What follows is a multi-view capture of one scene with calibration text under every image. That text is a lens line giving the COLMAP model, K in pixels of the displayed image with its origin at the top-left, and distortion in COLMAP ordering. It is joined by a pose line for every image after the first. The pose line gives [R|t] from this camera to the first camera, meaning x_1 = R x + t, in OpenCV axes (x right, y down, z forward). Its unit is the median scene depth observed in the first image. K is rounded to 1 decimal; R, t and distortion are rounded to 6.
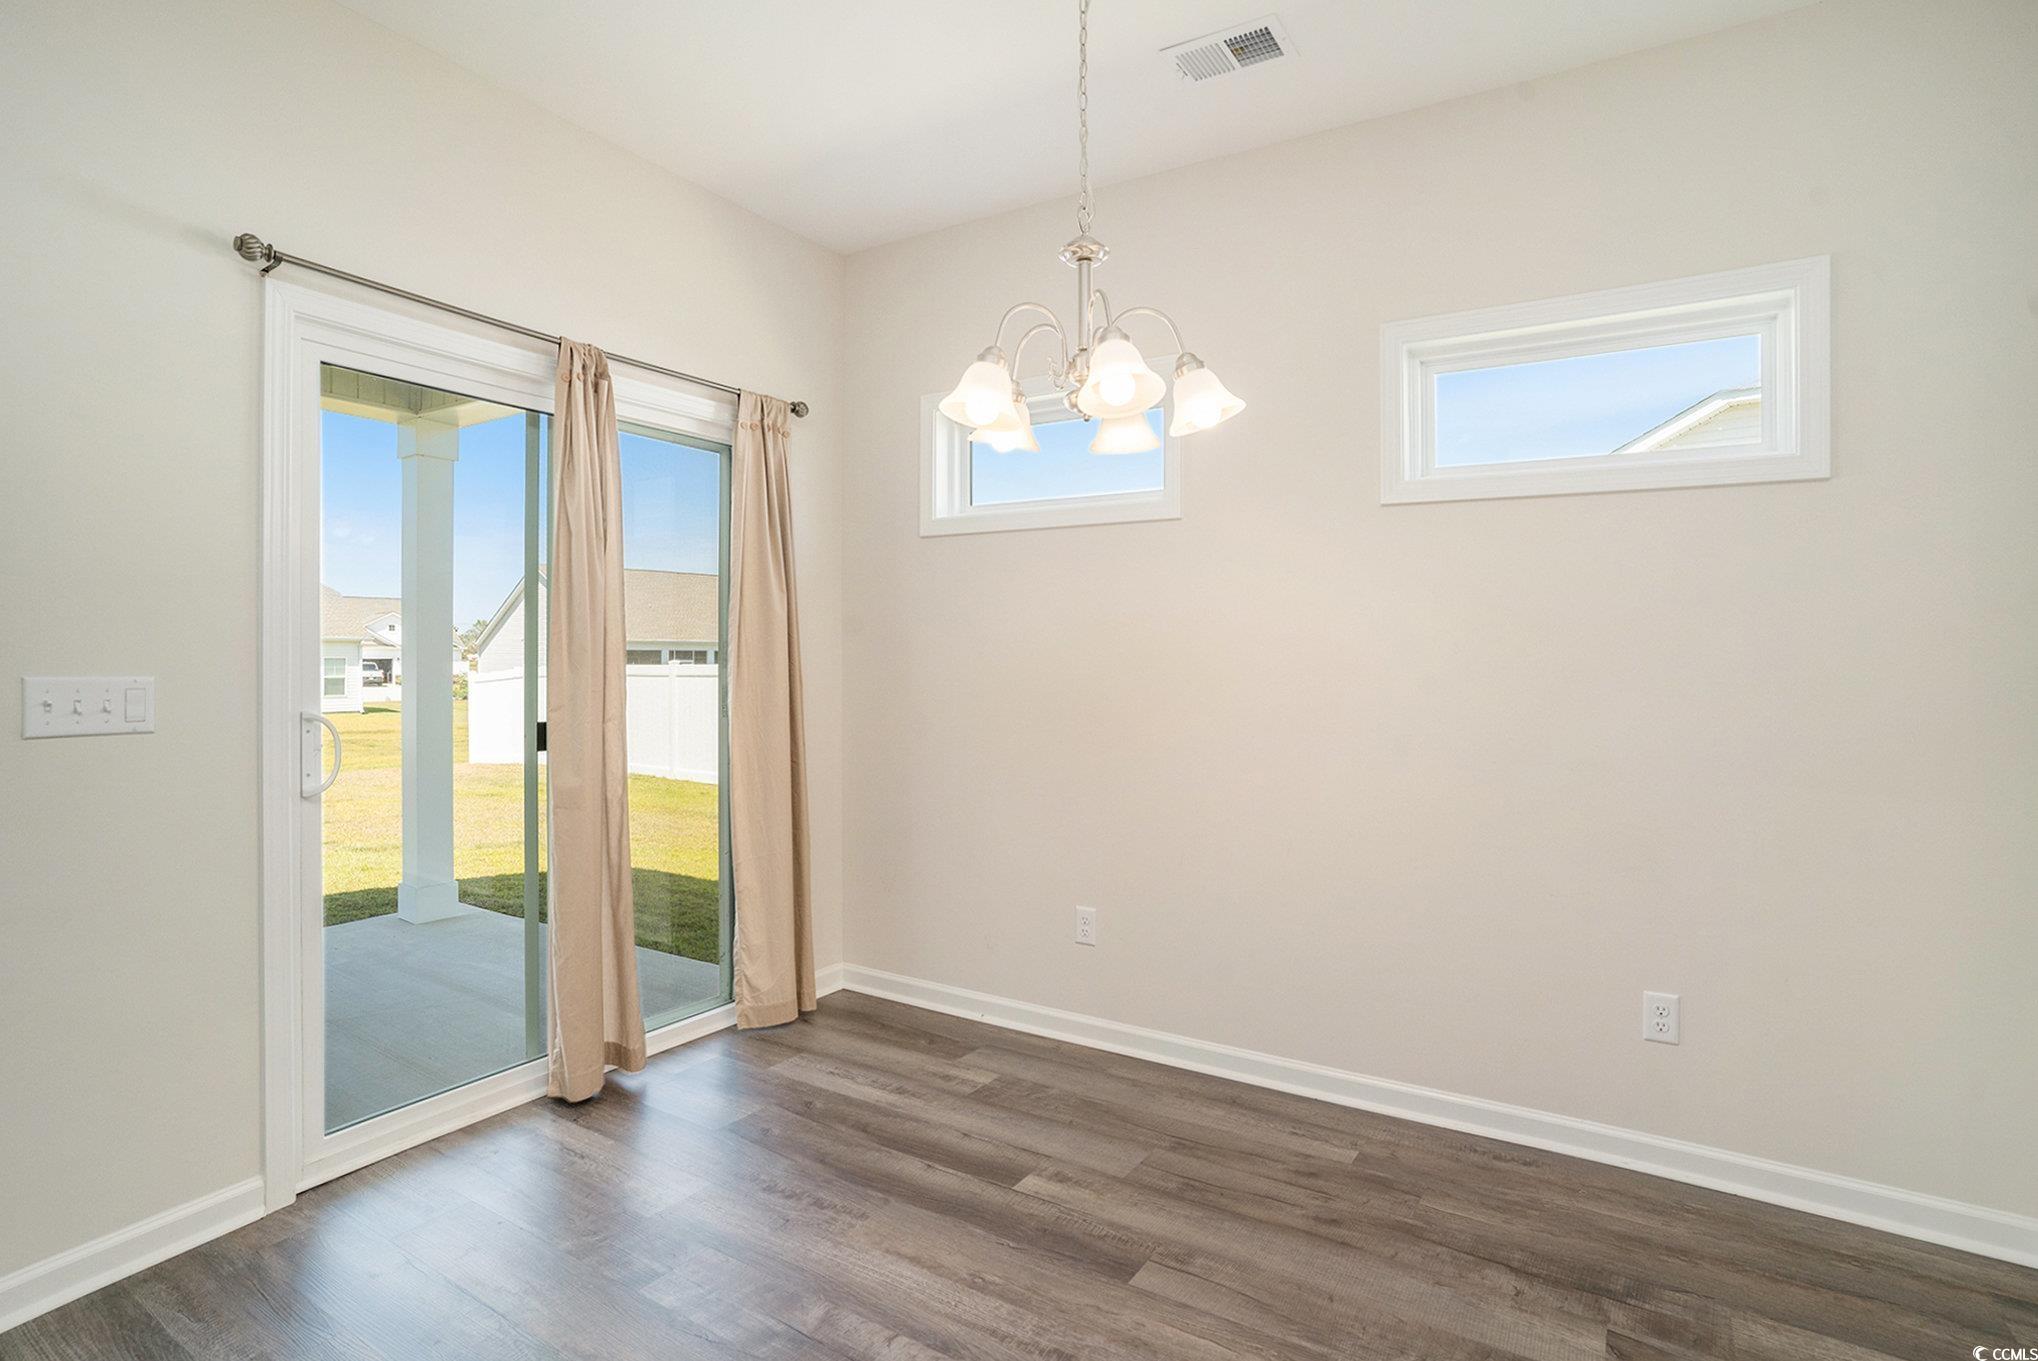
lens RADIAL K [[989.8, 0, 1020.7], [0, 989.8, 657.8], [0, 0, 1]] dist [-0.001736, -0.000201]
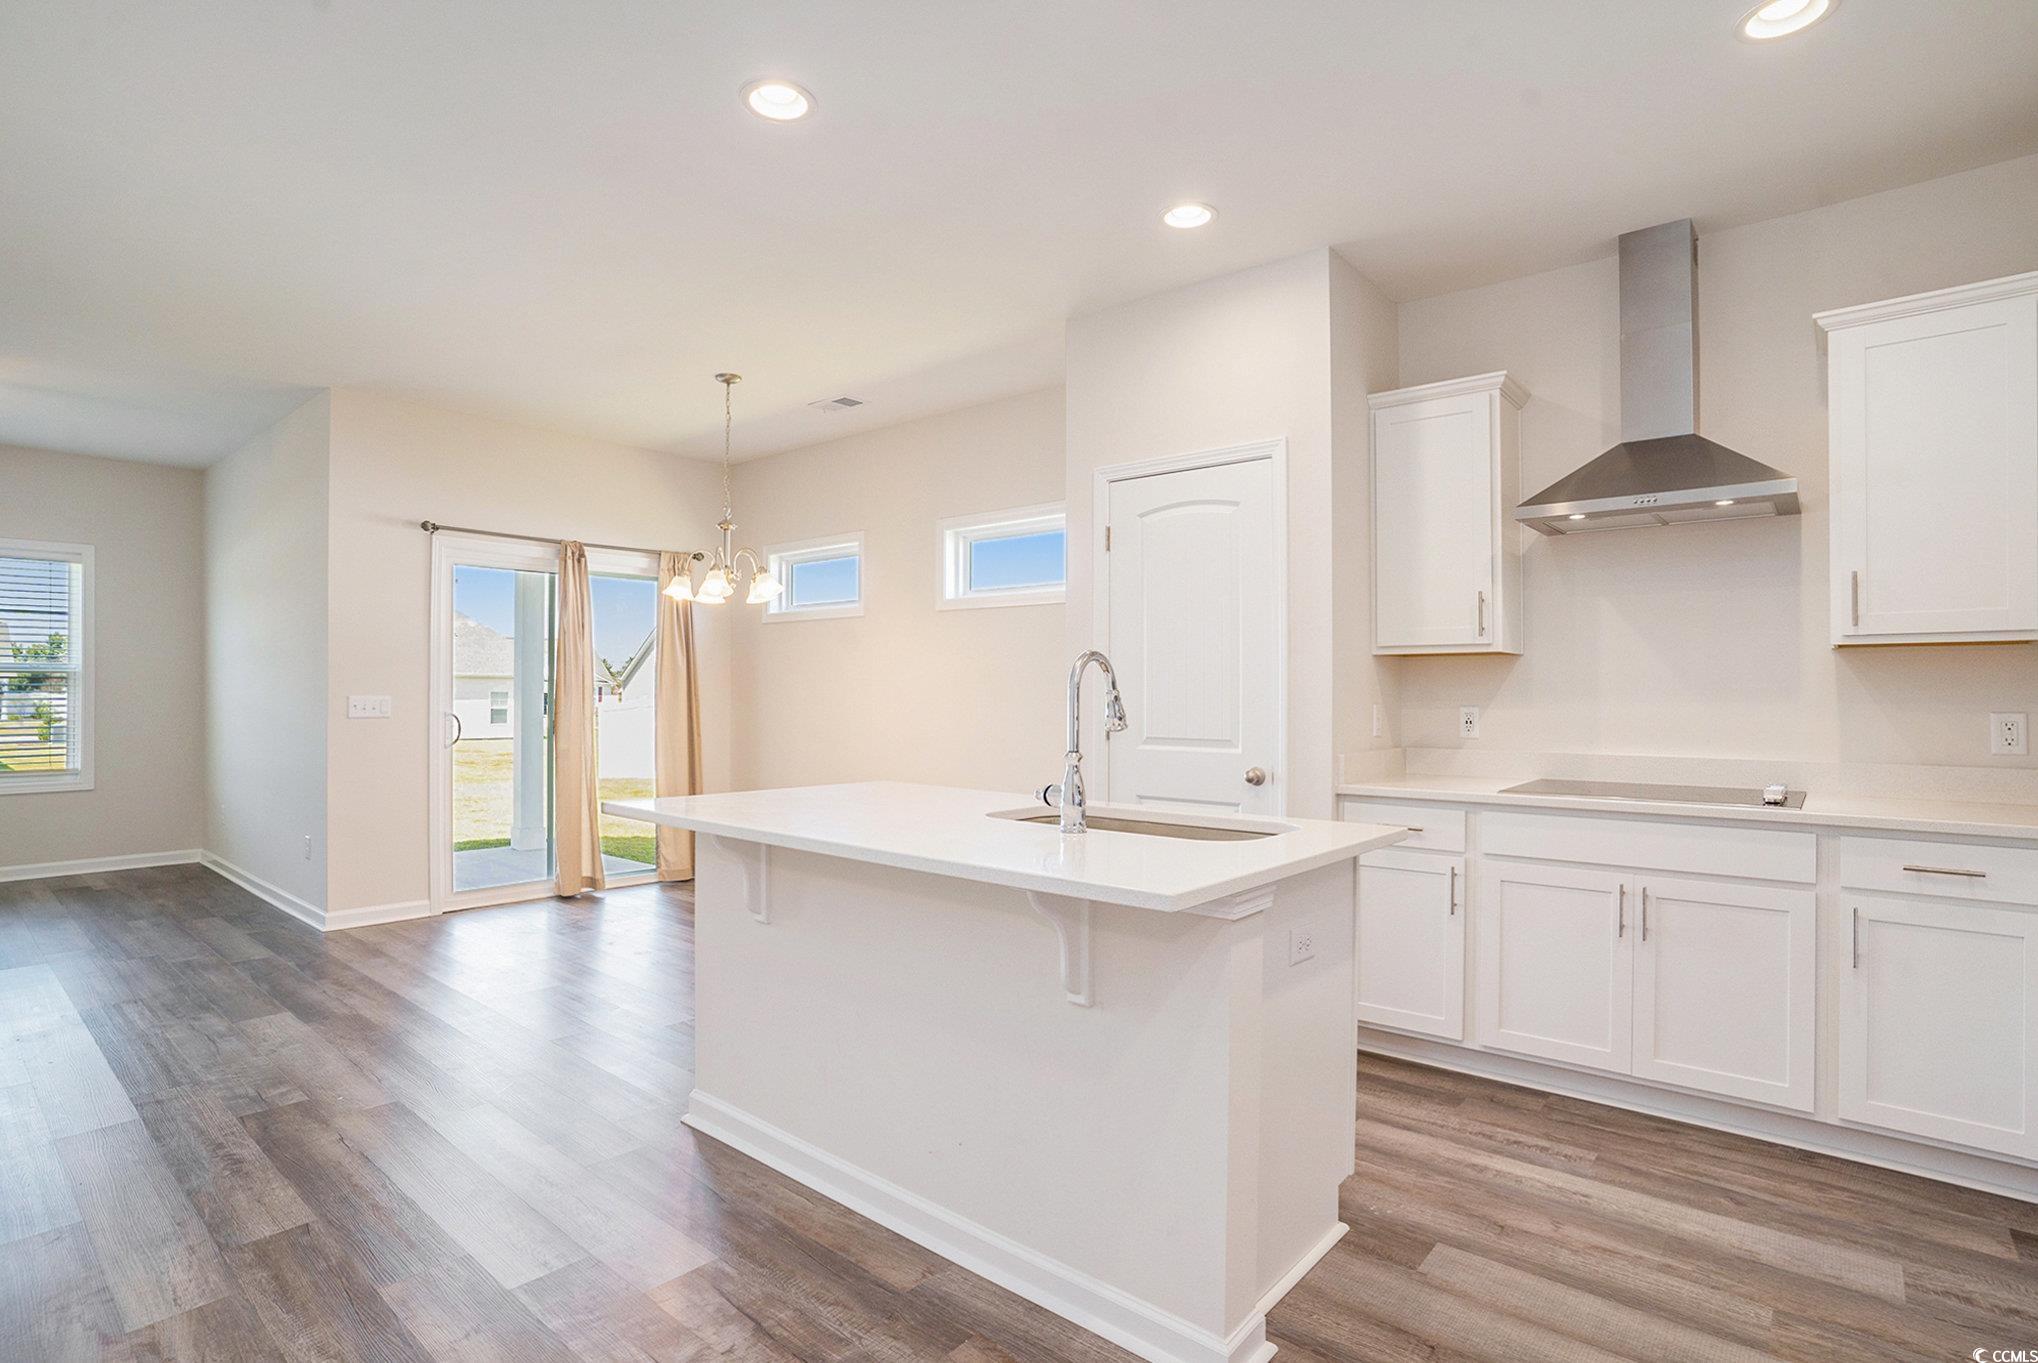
lens RADIAL K [[1012.2, 0, 1019.0], [0, 1012.2, 681.5], [0, 0, 1]] dist [-0.000708, 0.000094]
pose [[0.985069, -0.001019, -0.172155, 0.817145], [-0.000970, 0.999934, -0.011469, 0.007756], [0.172155, 0.011465, 0.985003, -0.905631]]
